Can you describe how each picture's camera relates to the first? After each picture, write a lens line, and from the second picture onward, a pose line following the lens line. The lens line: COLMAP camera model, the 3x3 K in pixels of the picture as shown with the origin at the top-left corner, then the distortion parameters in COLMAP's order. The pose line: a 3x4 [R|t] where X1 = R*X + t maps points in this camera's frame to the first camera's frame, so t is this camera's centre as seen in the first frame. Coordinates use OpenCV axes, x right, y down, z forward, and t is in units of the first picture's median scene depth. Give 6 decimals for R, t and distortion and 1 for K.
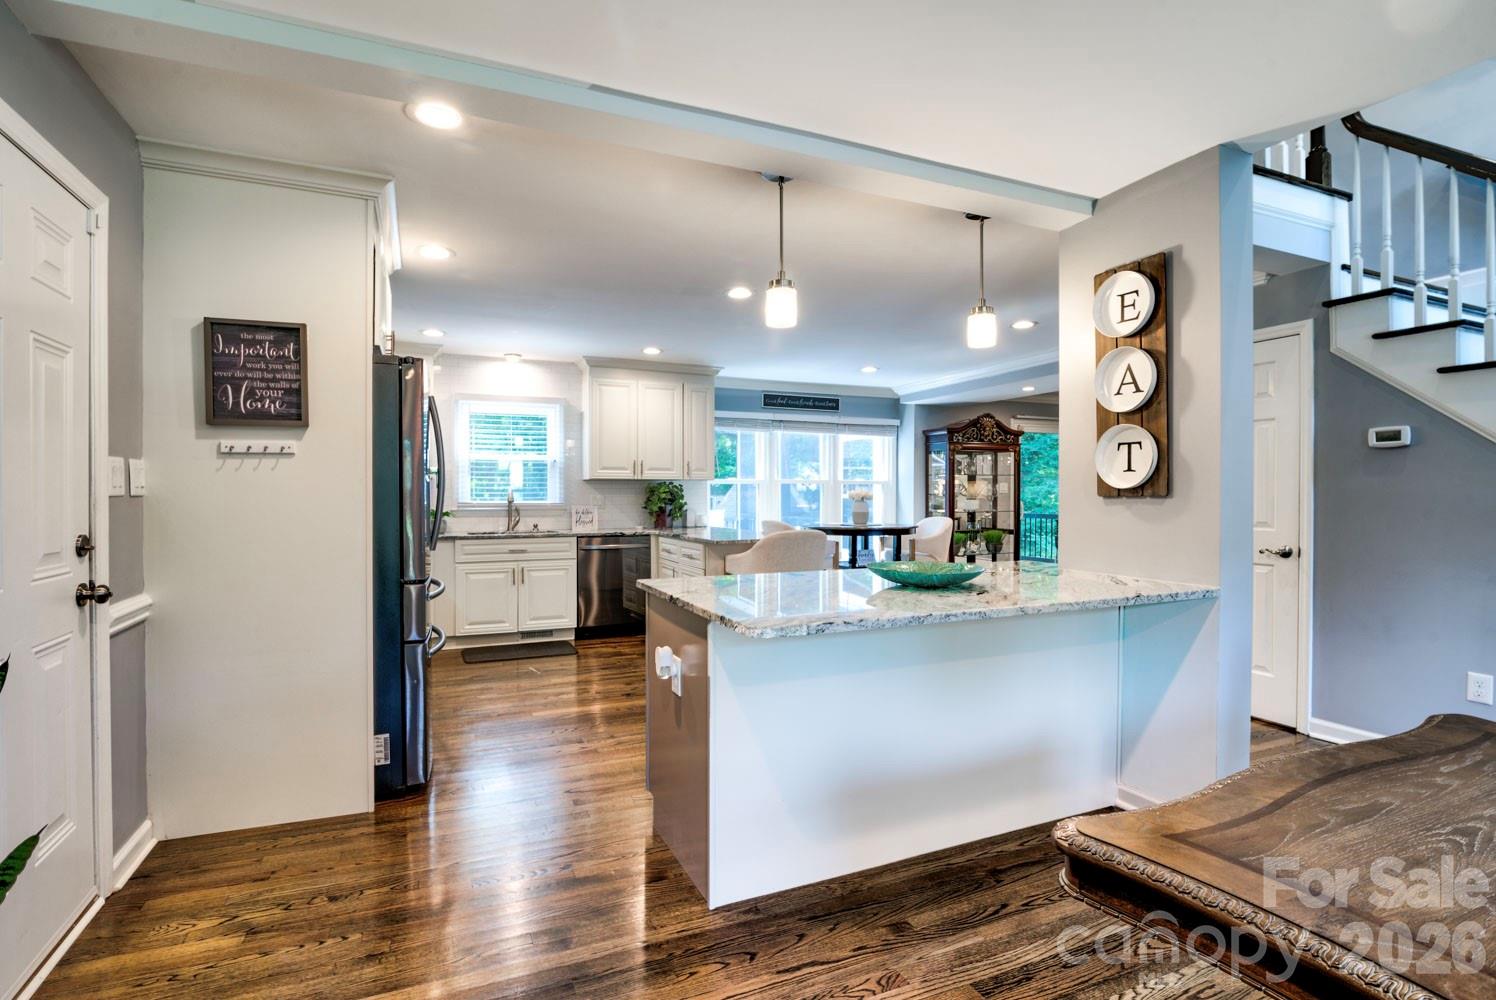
lens RADIAL K [[706.4, 0, 748.0], [0, 706.4, 500.0], [0, 0, 1]] dist [-0.025283, 0.000127]
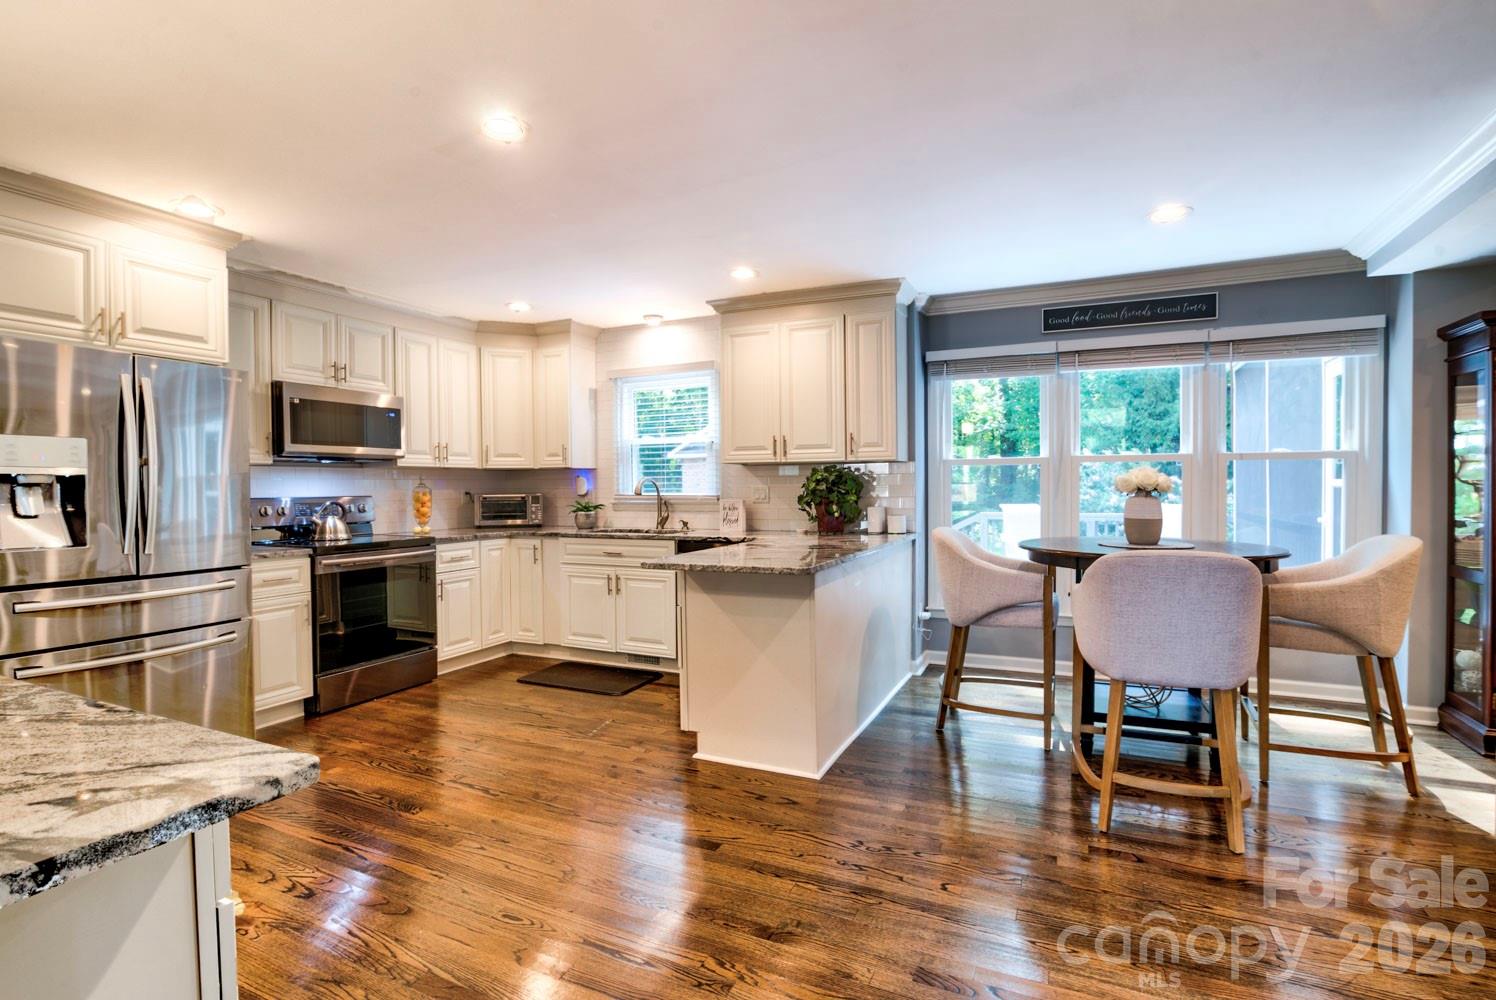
lens RADIAL K [[701.5, 0, 777.4], [0, 701.5, 494.4], [0, 0, 1]] dist [-0.025734, 0.000452]
pose [[0.662635, 0.005129, -0.748925, 0.310550], [0.003335, 0.999946, 0.009799, -0.003541], [0.748935, -0.008991, 0.662583, 0.447176]]
